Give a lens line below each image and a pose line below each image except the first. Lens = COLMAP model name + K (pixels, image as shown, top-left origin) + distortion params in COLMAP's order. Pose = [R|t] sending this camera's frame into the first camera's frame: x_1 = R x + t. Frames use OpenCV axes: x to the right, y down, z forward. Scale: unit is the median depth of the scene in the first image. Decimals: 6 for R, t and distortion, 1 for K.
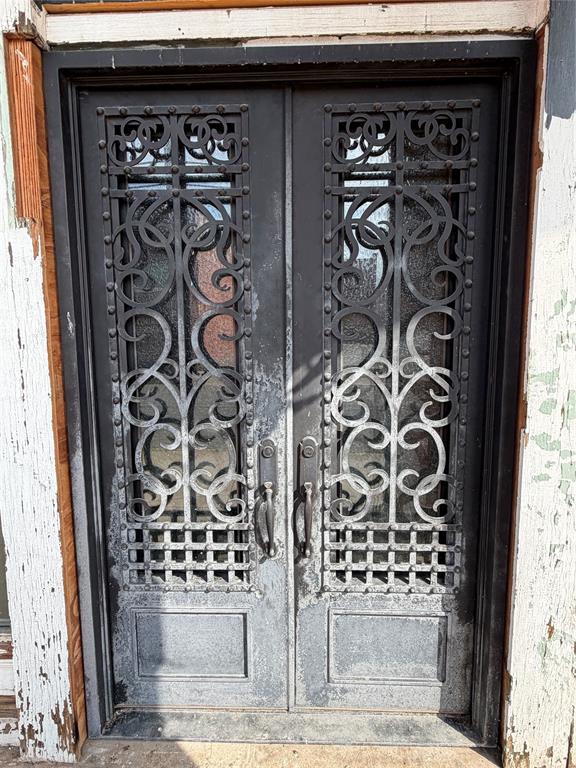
lens RADIAL K [[453.4, 0, 288.0], [0, 453.4, 384.0], [0, 0, 1]] dist [-0.000858, -0.000466]
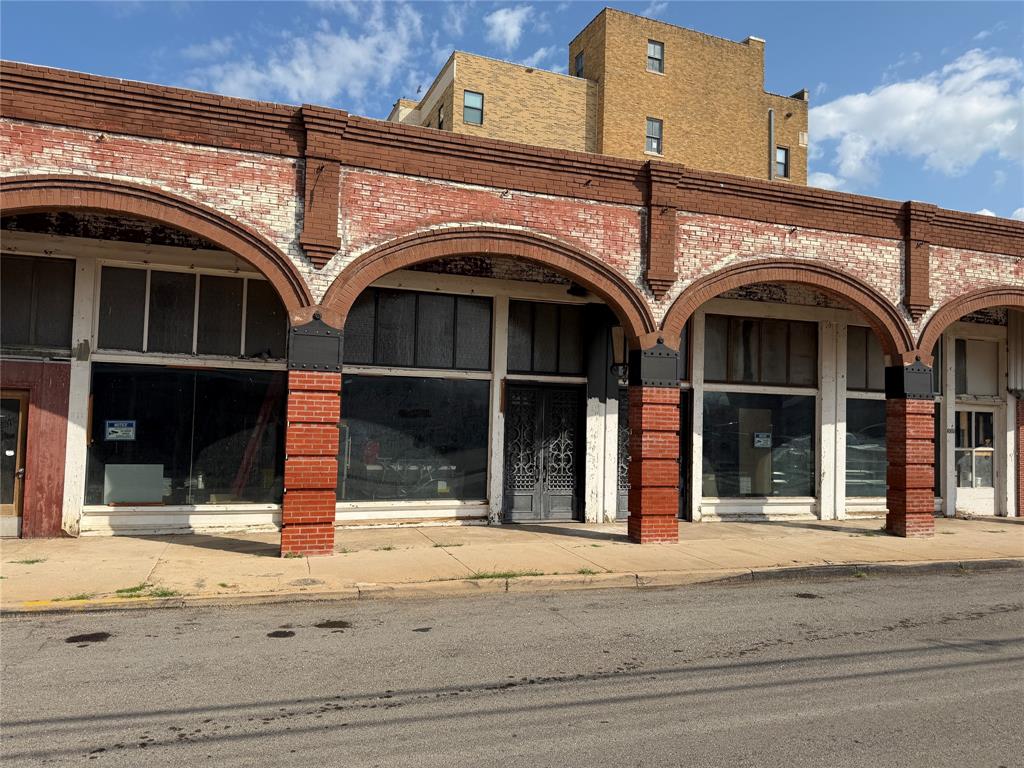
lens RADIAL K [[723.1, 0, 510.1], [0, 723.1, 389.3], [0, 0, 1]] dist [0.098095, -0.148537]
pose [[0.938127, 0.047887, 0.342964, -2.972454], [0.010811, 0.985860, -0.167224, 0.705841], [-0.346122, 0.160585, 0.924344, -6.052784]]
